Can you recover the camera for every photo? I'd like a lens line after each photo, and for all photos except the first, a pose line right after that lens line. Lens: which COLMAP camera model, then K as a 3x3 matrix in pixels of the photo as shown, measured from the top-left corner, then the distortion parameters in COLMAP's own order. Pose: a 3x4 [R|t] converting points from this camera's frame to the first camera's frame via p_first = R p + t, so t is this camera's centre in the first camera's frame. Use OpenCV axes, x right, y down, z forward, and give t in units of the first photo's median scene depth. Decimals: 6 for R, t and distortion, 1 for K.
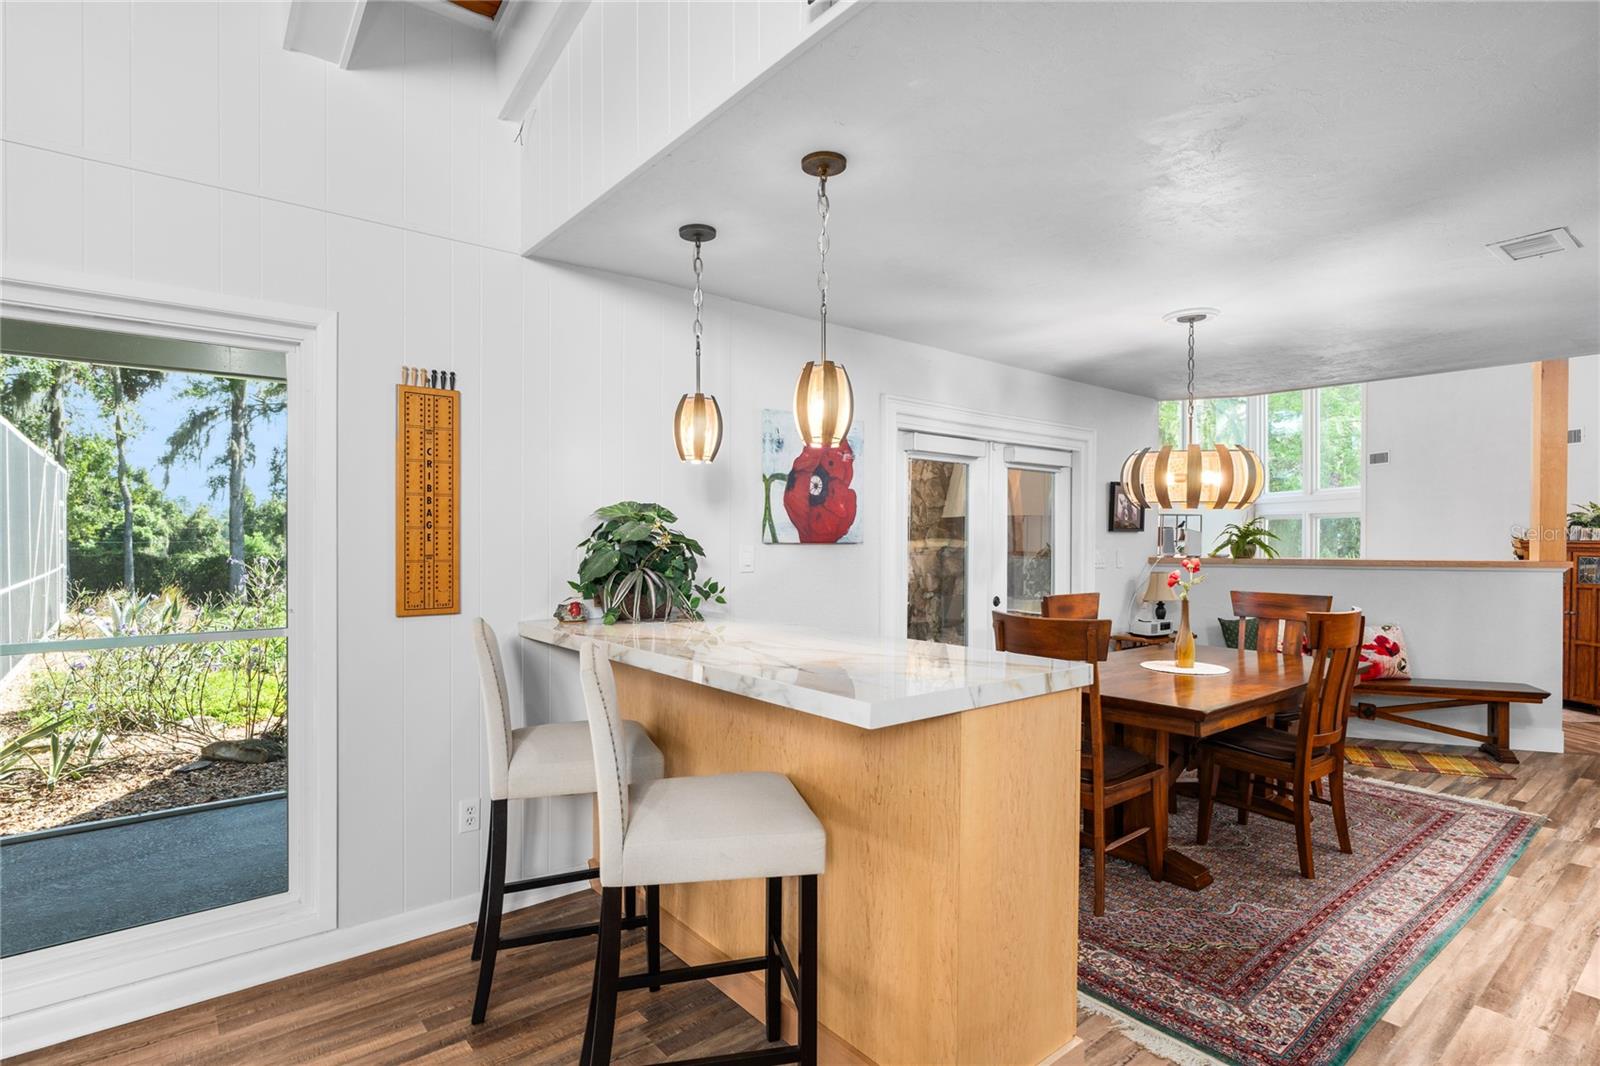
lens RADIAL K [[820.2, 0, 797.8], [0, 820.2, 543.6], [0, 0, 1]] dist [-0.000159, 0.001298]
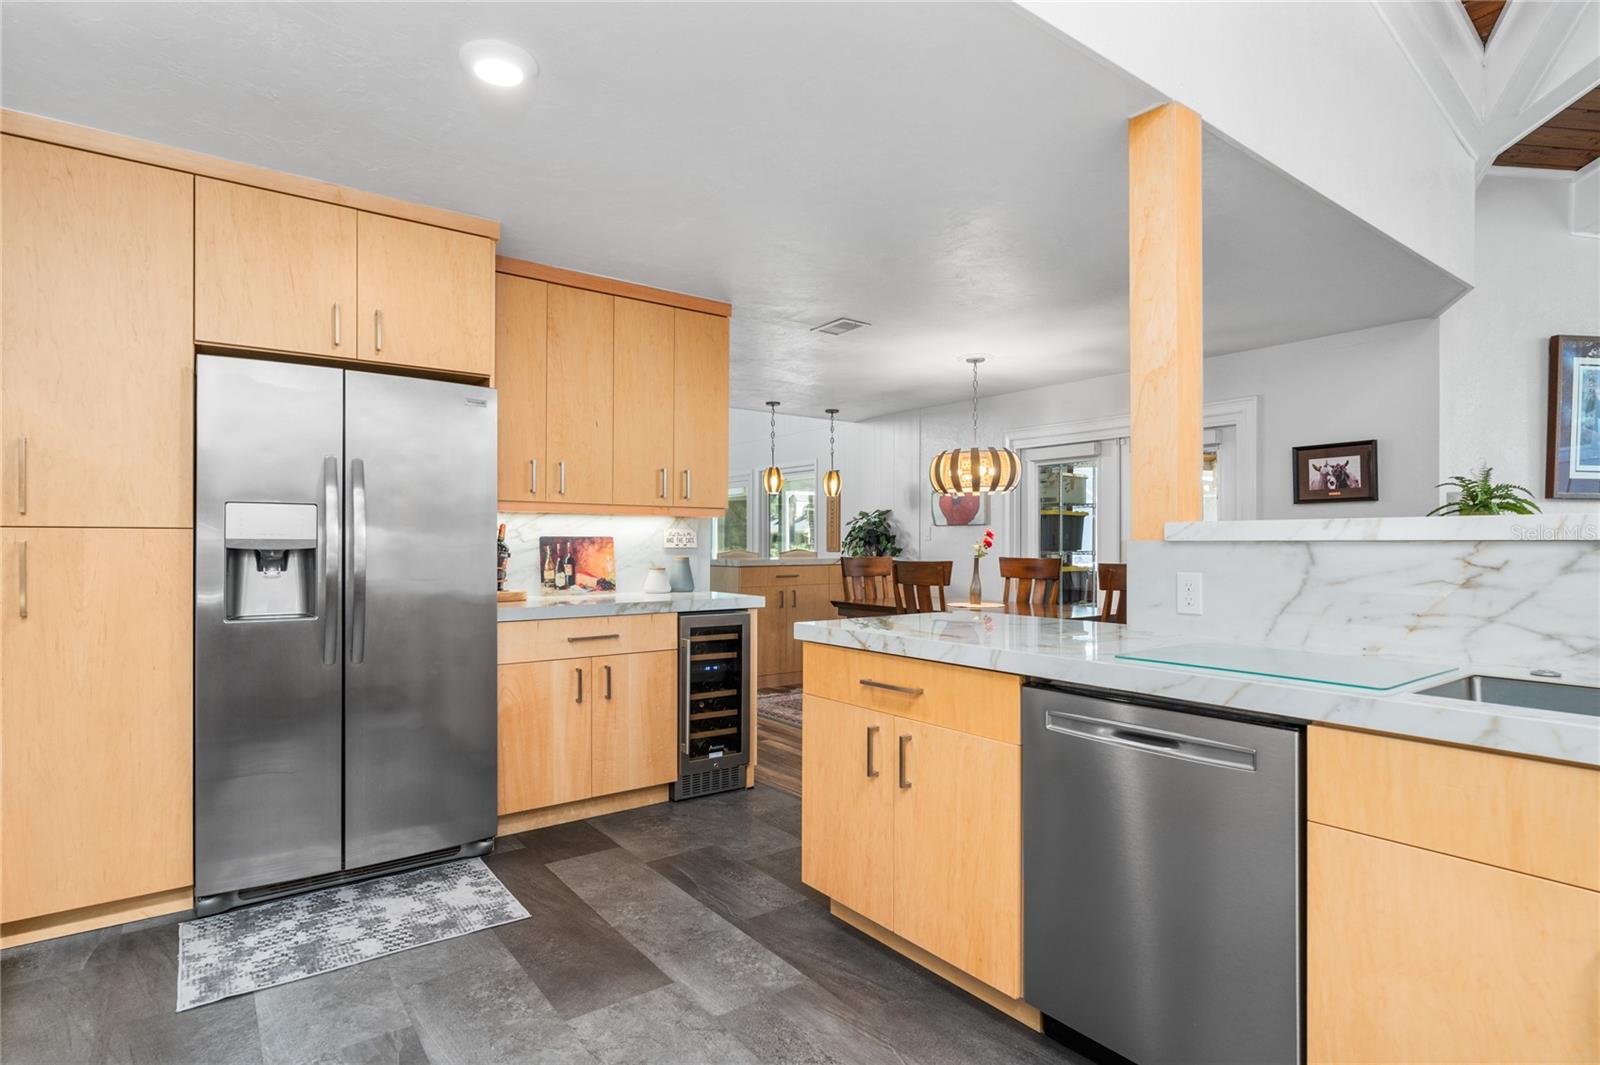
lens RADIAL K [[820.2, 0, 809.6], [0, 820.2, 539.3], [0, 0, 1]] dist [-0.000159, 0.001298]
pose [[-0.046421, -0.009317, -0.998879, 1.907998], [-0.007601, 0.999931, -0.008974, 0.051733], [0.998893, 0.007176, -0.046489, 0.773443]]
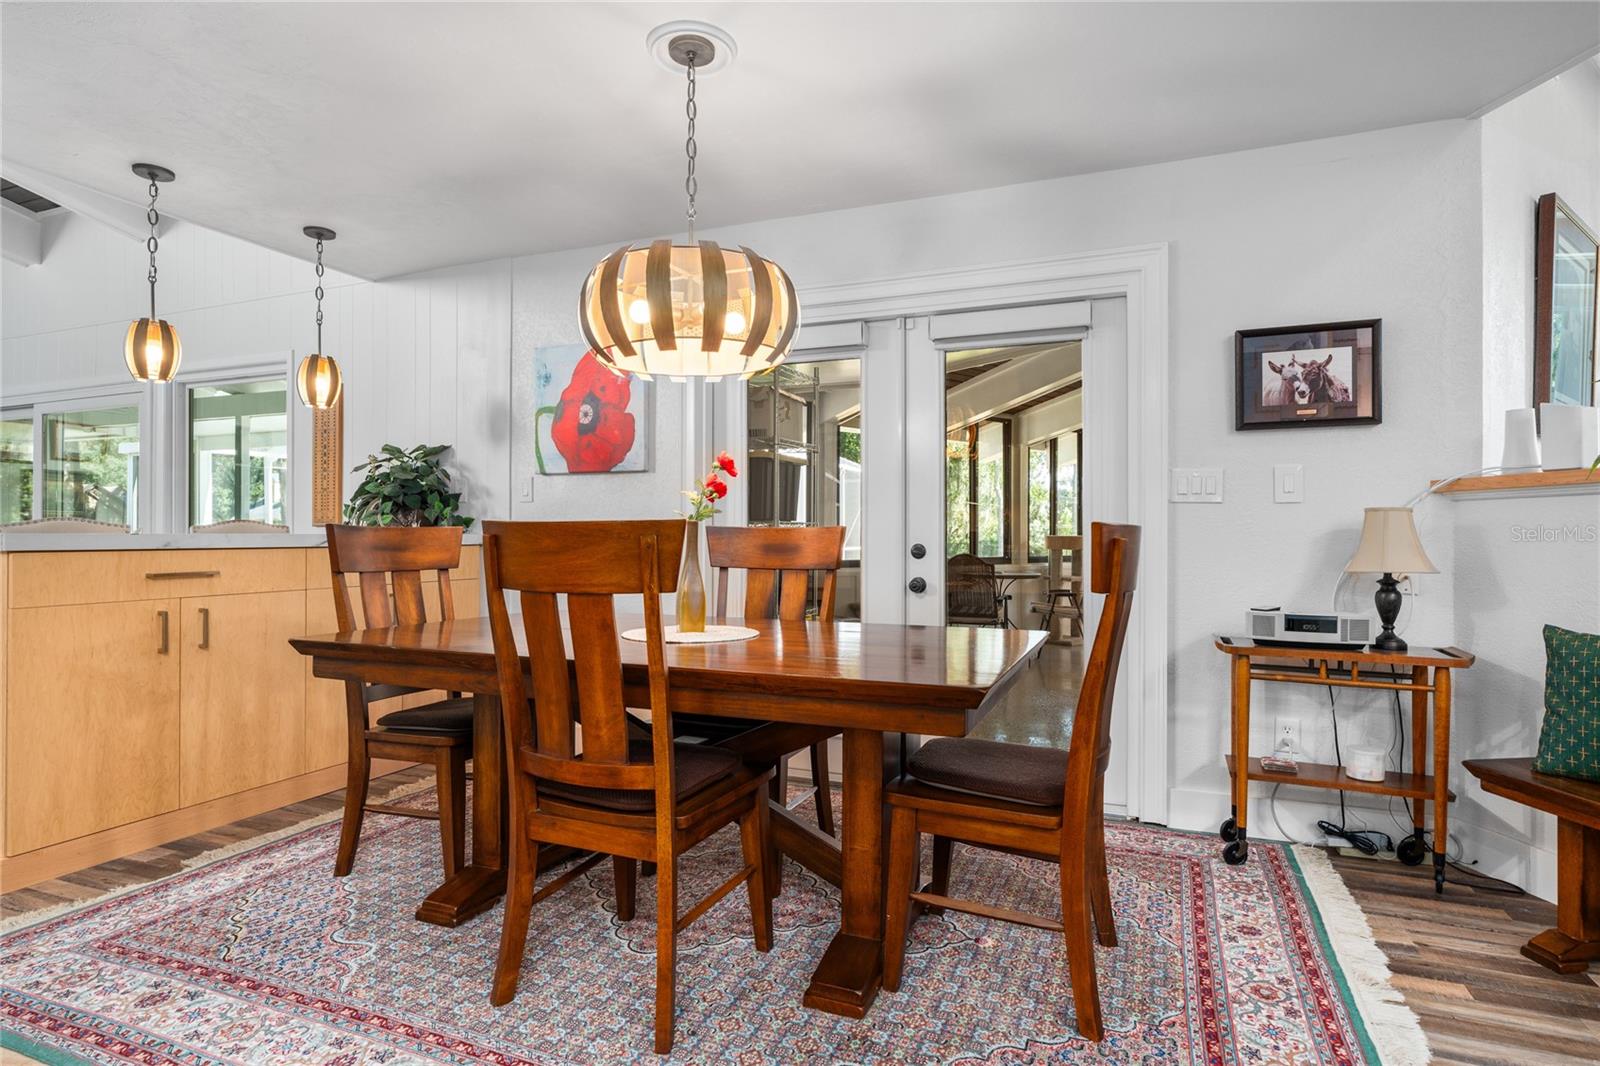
lens RADIAL K [[820.2, 0, 825.5], [0, 820.2, 535.9], [0, 0, 1]] dist [-0.000159, 0.001298]
pose [[0.483406, -0.004726, -0.875383, 1.041541], [-0.006667, 0.999937, -0.009081, 0.084127], [0.875371, 0.010226, 0.483344, 0.791768]]
